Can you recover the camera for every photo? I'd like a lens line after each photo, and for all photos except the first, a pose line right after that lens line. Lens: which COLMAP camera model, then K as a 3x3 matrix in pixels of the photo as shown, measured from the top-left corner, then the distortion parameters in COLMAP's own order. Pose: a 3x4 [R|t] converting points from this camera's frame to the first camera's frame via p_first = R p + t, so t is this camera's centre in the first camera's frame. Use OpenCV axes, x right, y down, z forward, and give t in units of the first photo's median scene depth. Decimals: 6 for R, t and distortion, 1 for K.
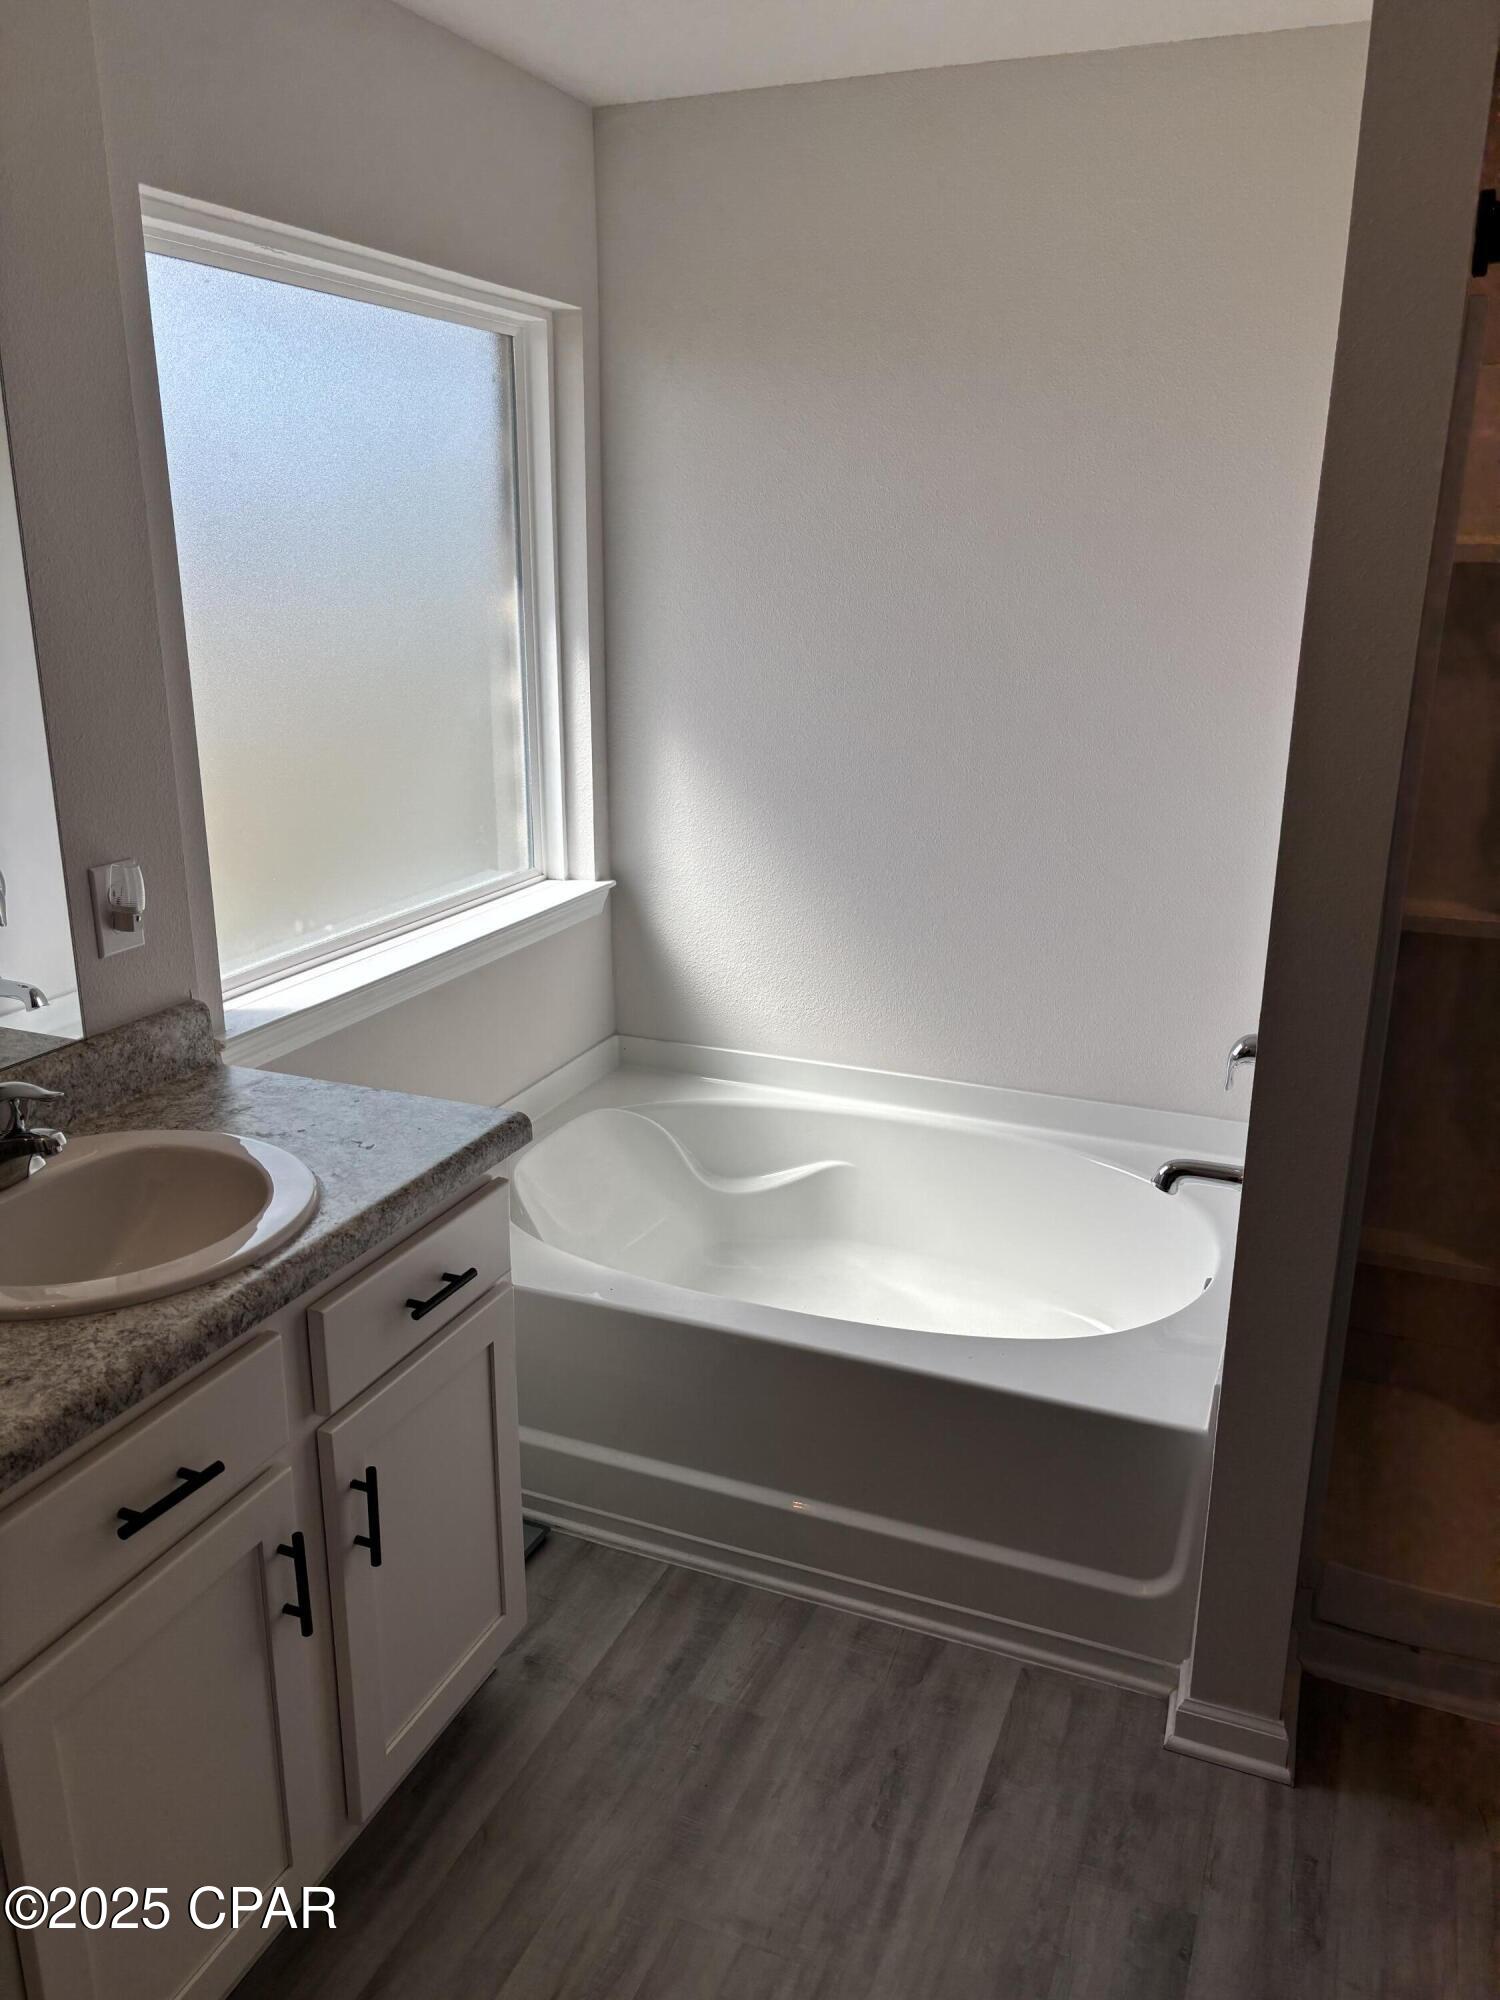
lens RADIAL K [[1523.0, 0, 750.0], [0, 1523.0, 1000.0], [0, 0, 1]] dist [0.064512, -0.069892]
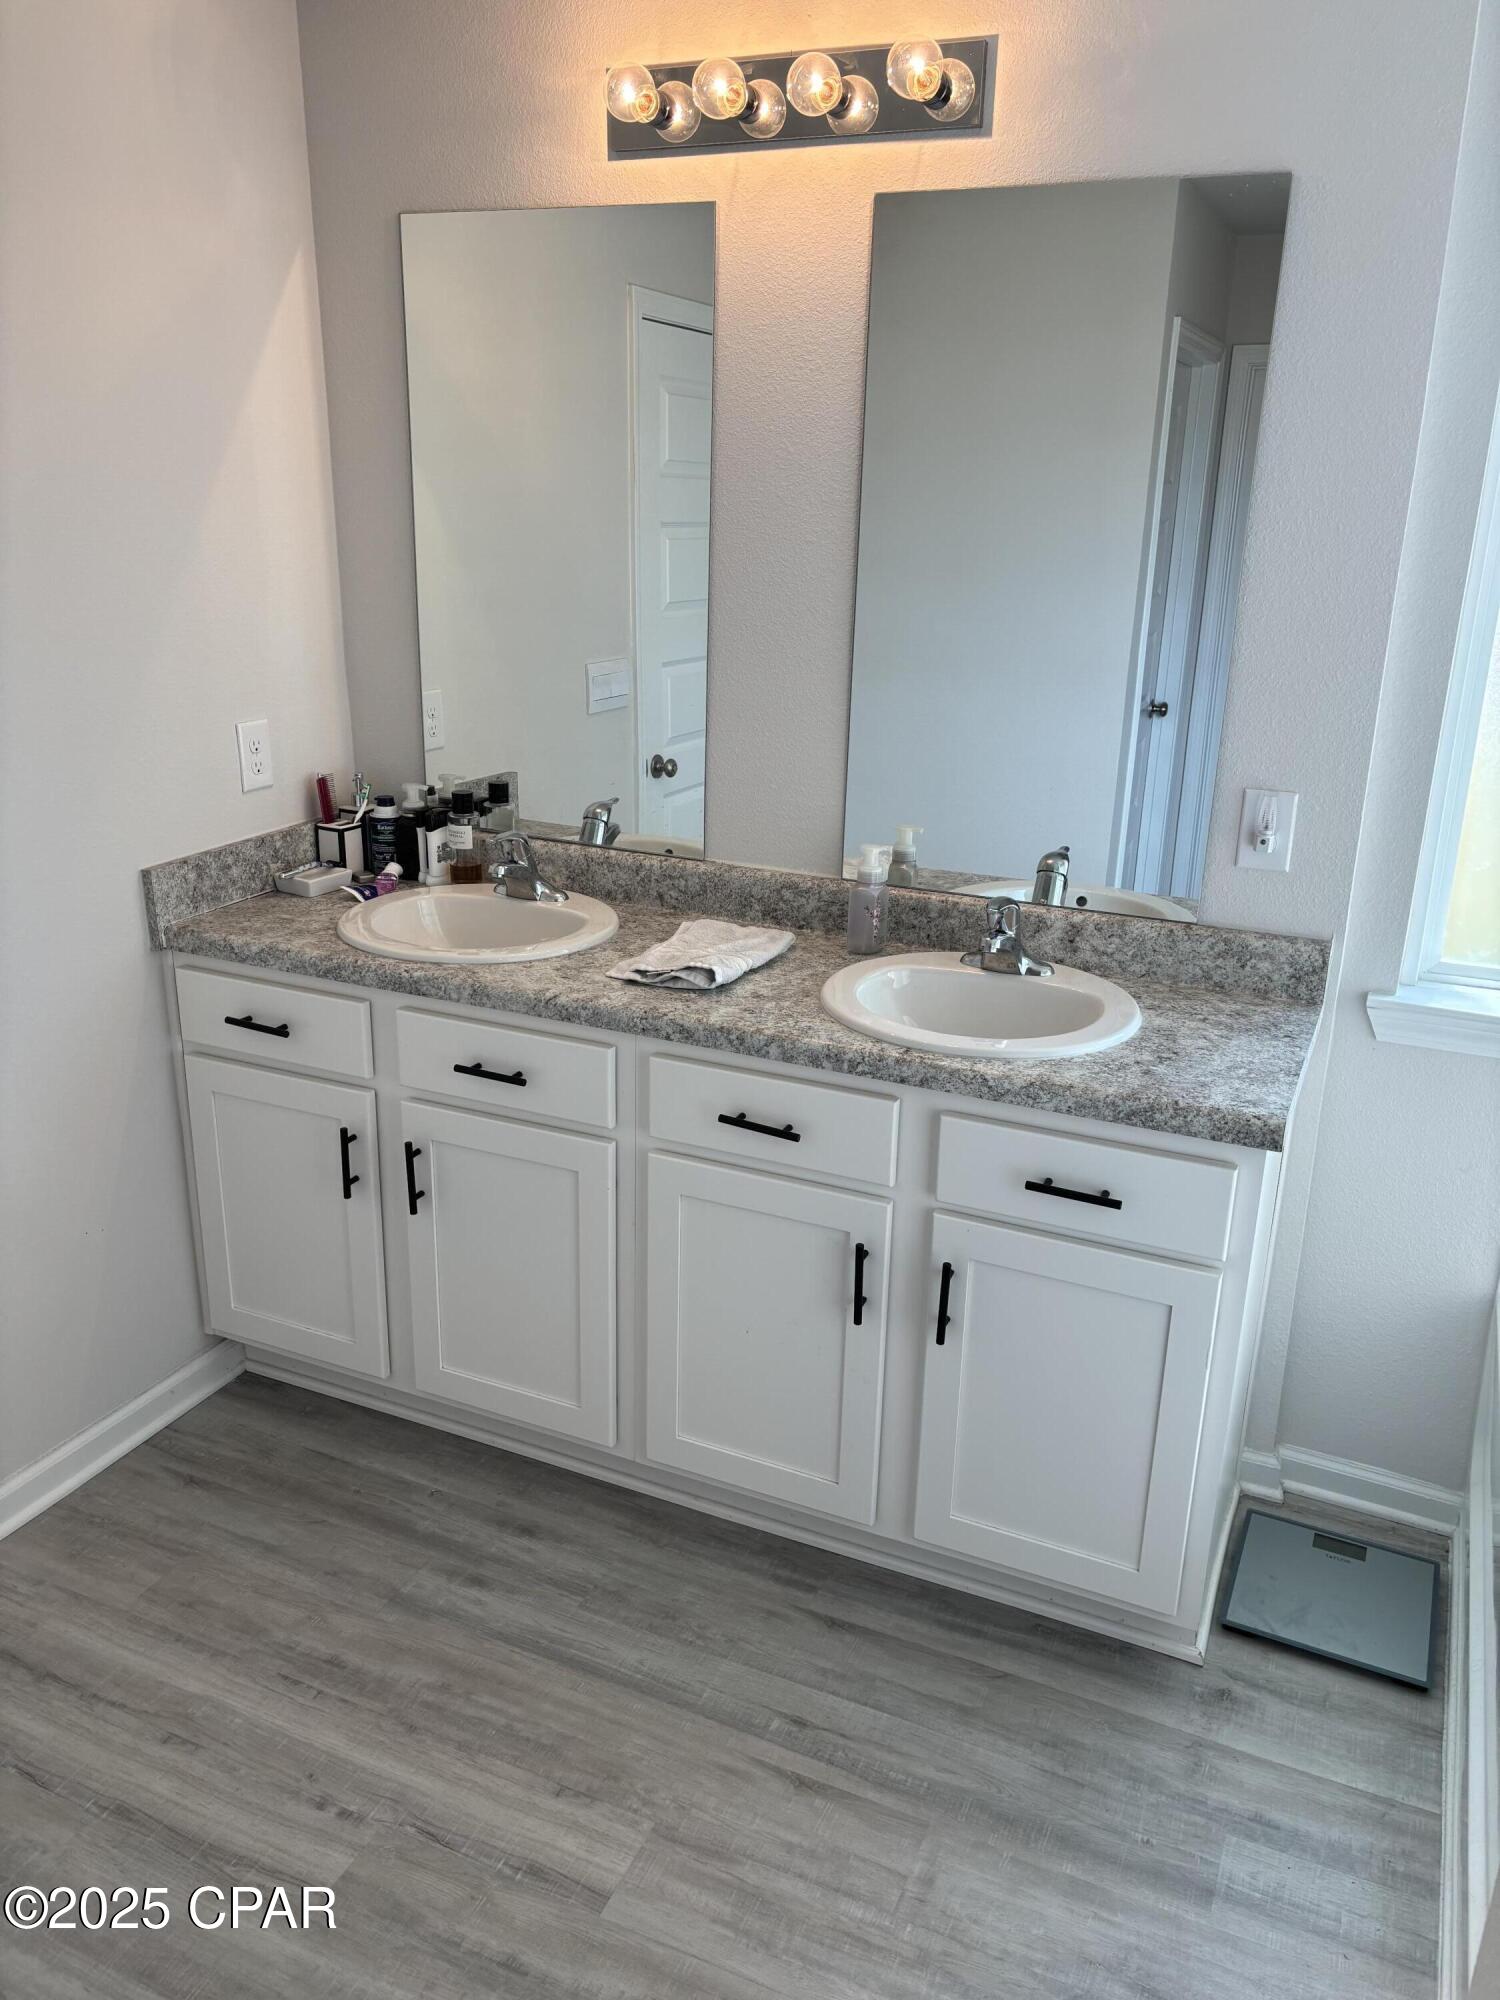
lens RADIAL K [[1523.0, 0, 750.0], [0, 1523.0, 1000.0], [0, 0, 1]] dist [0.064512, -0.069892]
pose [[-0.034711, 0.307645, -0.950868, 0.737894], [-0.305645, 0.902586, 0.303182, -0.178338], [0.951513, 0.301151, 0.062701, 0.616003]]
